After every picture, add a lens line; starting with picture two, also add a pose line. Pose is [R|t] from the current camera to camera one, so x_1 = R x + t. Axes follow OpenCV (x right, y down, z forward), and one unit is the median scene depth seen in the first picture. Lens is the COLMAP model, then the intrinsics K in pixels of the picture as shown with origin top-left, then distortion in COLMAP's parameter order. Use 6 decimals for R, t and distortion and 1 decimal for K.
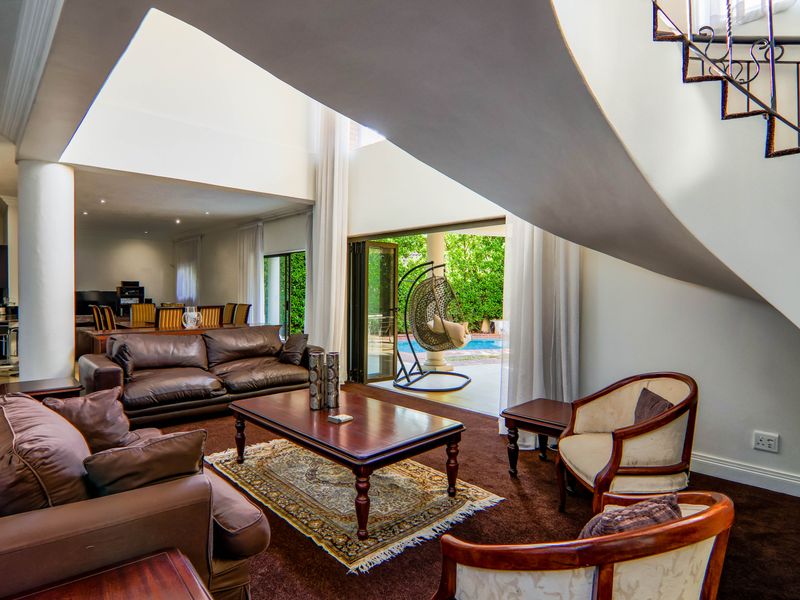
lens RADIAL K [[469.0, 0, 390.9], [0, 469.0, 285.6], [0, 0, 1]] dist [0.003381, -0.000087]
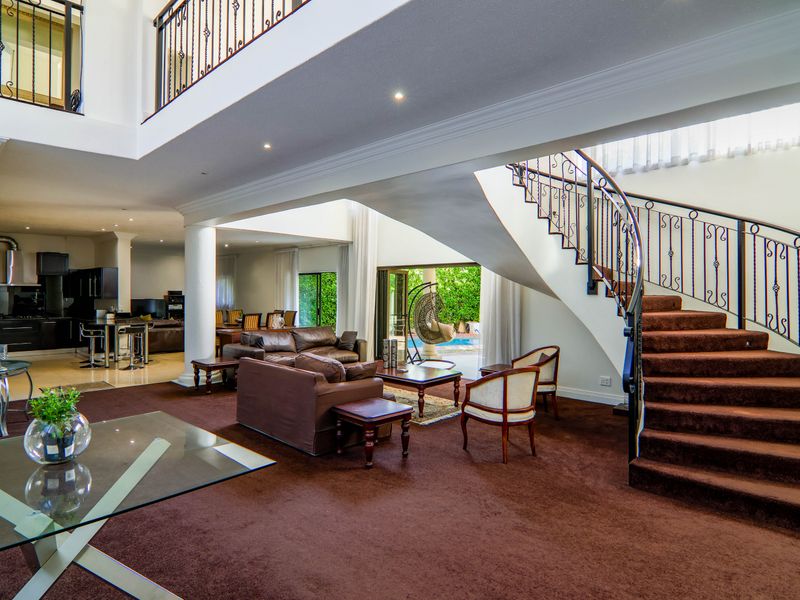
lens RADIAL K [[463.7, 0, 398.1], [0, 463.7, 296.0], [0, 0, 1]] dist [-0.002901, -0.001662]
pose [[0.997493, 0.002284, 0.070724, -0.100651], [-0.003476, 0.999854, 0.016735, -0.028500], [-0.070676, -0.016939, 0.997355, -0.377175]]
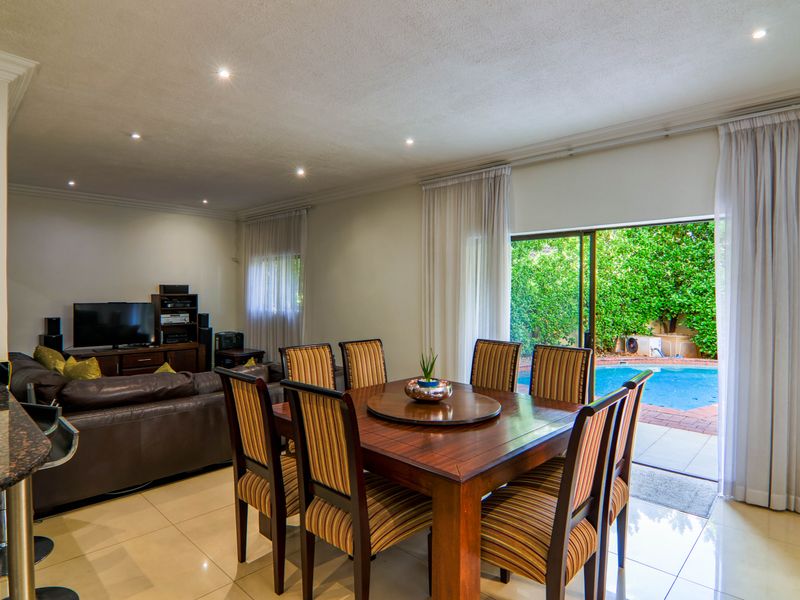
lens RADIAL K [[463.7, 0, 398.1], [0, 463.7, 296.0], [0, 0, 1]] dist [-0.002901, -0.001662]
pose [[0.997222, 0.001553, 0.074467, -0.500482], [-0.003117, 0.999777, 0.020889, -0.013565], [-0.074418, -0.021064, 0.997005, 0.622543]]
